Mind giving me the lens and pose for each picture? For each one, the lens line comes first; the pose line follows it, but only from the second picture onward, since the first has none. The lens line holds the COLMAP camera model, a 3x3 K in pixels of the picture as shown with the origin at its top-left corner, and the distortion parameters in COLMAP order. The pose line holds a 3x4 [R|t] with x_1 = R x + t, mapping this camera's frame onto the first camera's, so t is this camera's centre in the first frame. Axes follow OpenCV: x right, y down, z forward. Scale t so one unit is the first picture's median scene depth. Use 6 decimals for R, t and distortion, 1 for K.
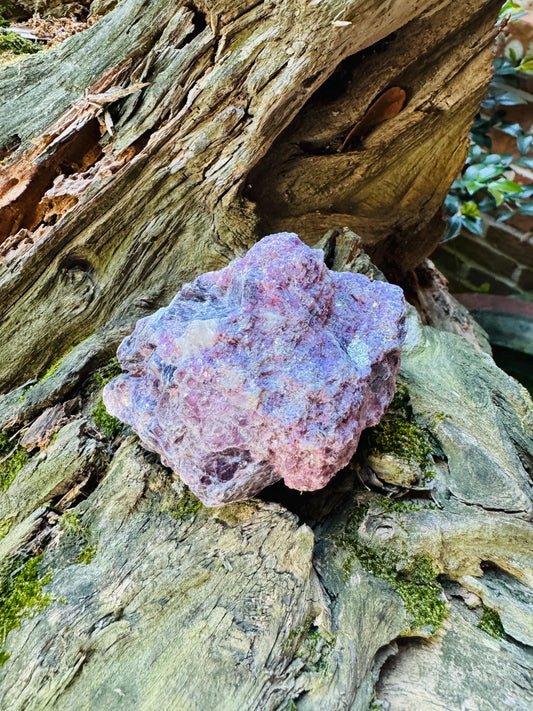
lens RADIAL K [[508.4, 0, 269.4], [0, 508.4, 312.5], [0, 0, 1]] dist [-0.005012, 0.003678]
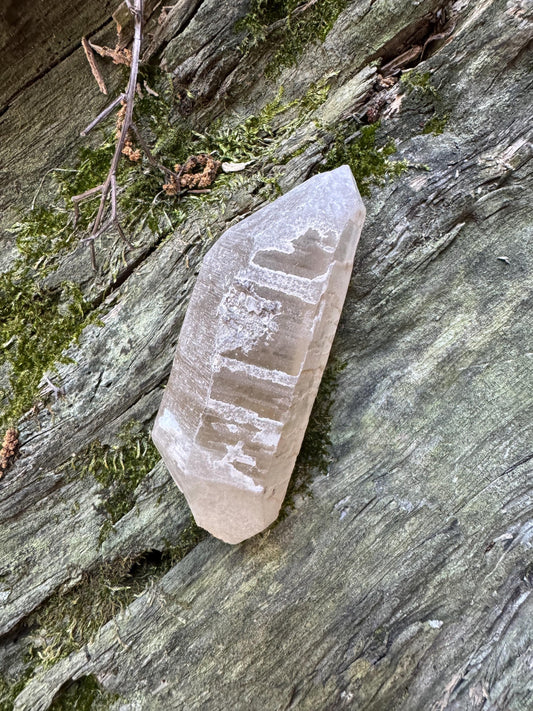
lens RADIAL K [[508.4, 0, 266.6], [0, 508.4, 311.8], [0, 0, 1]] dist [-0.005012, 0.003678]
pose [[0.998167, 0.060331, -0.004859, -0.544563], [-0.051923, 0.894780, 0.443477, 0.359620], [0.031103, -0.442412, 0.896273, 0.124845]]
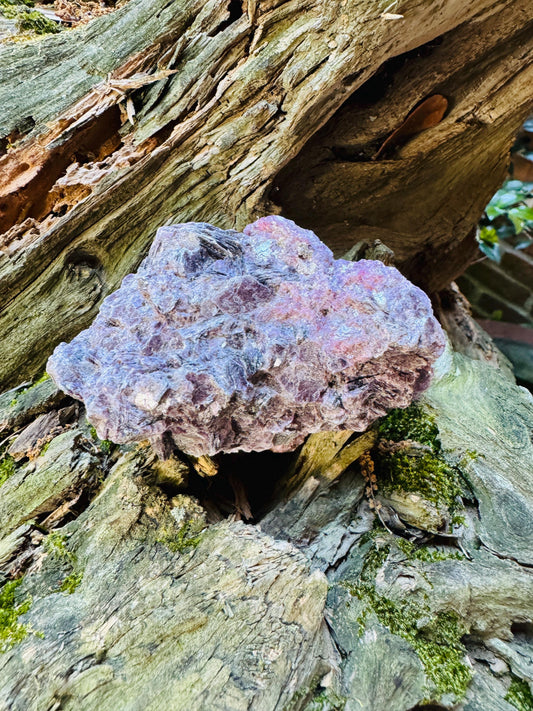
lens RADIAL K [[508.4, 0, 269.4], [0, 508.4, 313.6], [0, 0, 1]] dist [-0.005012, 0.003678]
pose [[0.997626, 0.067572, -0.013248, -0.027347], [-0.067847, 0.997463, -0.021531, -0.001076], [0.011760, 0.022379, 0.999680, 0.087894]]
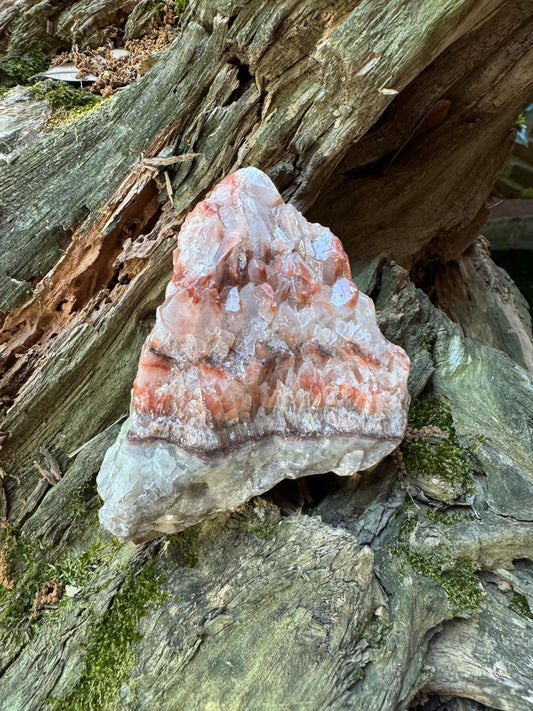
lens RADIAL K [[508.4, 0, 268.6], [0, 508.4, 314.7], [0, 0, 1]] dist [-0.005012, 0.003678]
pose [[0.996062, -0.049458, -0.073579, -0.039419], [0.063377, 0.977568, 0.200859, -0.321800], [0.061994, -0.204731, 0.976853, -0.085252]]
